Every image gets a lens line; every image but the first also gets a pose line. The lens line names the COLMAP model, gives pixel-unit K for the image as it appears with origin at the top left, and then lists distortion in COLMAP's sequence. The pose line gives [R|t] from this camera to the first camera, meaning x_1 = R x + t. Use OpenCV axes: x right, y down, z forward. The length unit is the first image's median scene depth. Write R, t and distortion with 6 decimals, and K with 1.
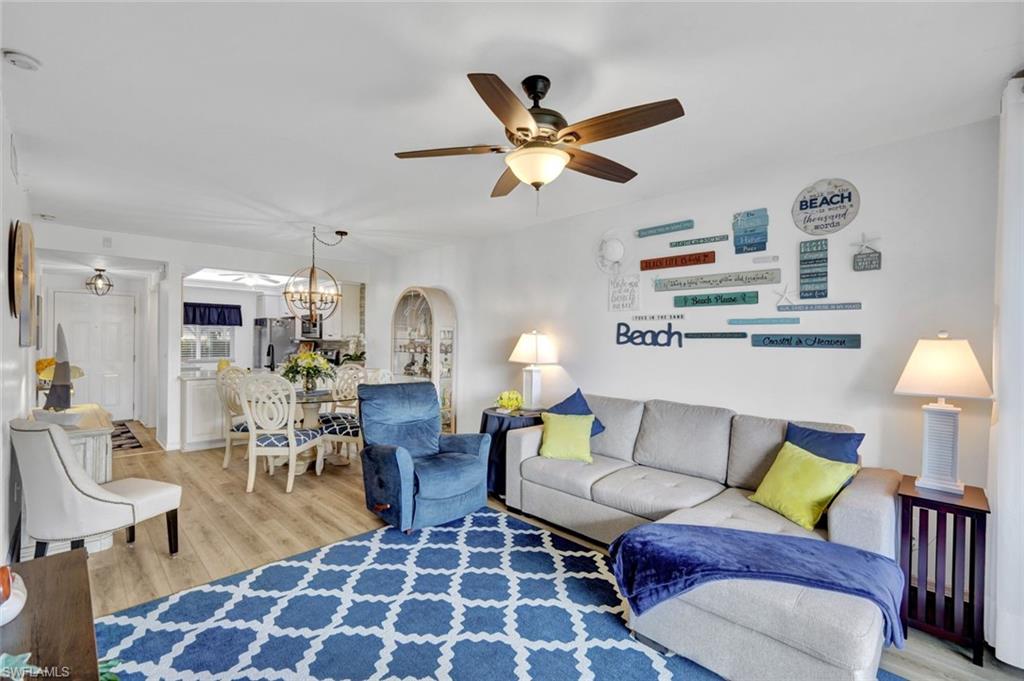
lens RADIAL K [[448.4, 0, 509.0], [0, 448.4, 342.2], [0, 0, 1]] dist [0.000142, -0.000016]
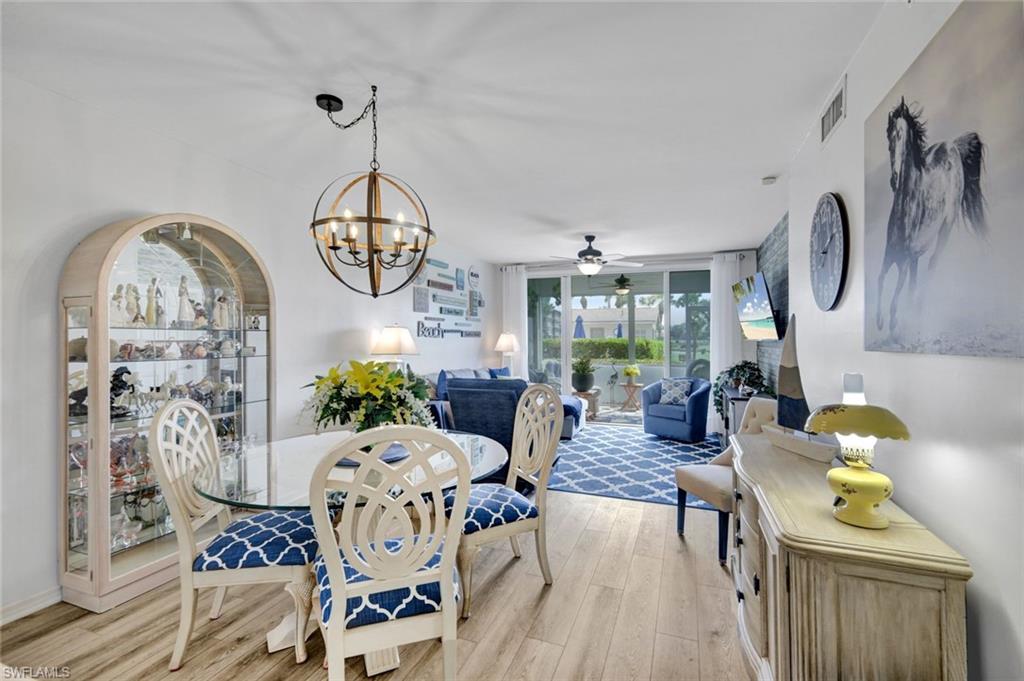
lens RADIAL K [[448.4, 0, 511.4], [0, 448.4, 338.2], [0, 0, 1]] dist [0.000142, -0.000016]
pose [[-0.421380, -0.003105, 0.906879, -1.228414], [0.011081, 0.999902, 0.008573, -0.000129], [-0.906816, 0.013662, -0.421305, 1.472646]]
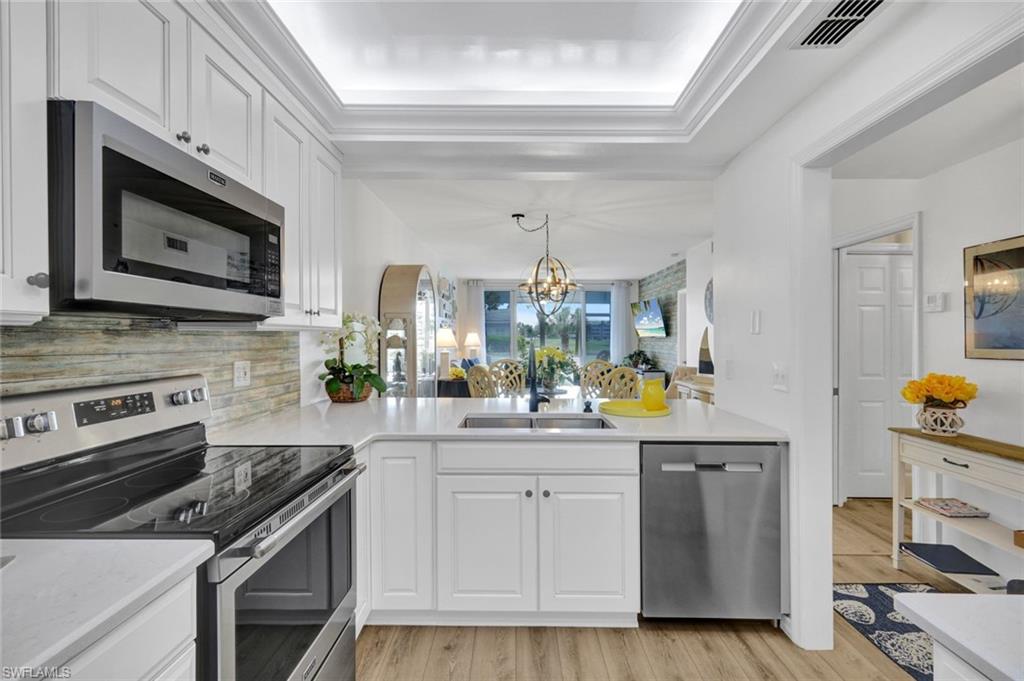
lens RADIAL K [[448.4, 0, 513.3], [0, 448.4, 338.6], [0, 0, 1]] dist [0.000142, -0.000016]
pose [[-0.707614, -0.014597, 0.706448, -1.407462], [-0.002598, 0.999834, 0.018057, -0.008918], [-0.706594, 0.010942, -0.707535, 2.255345]]
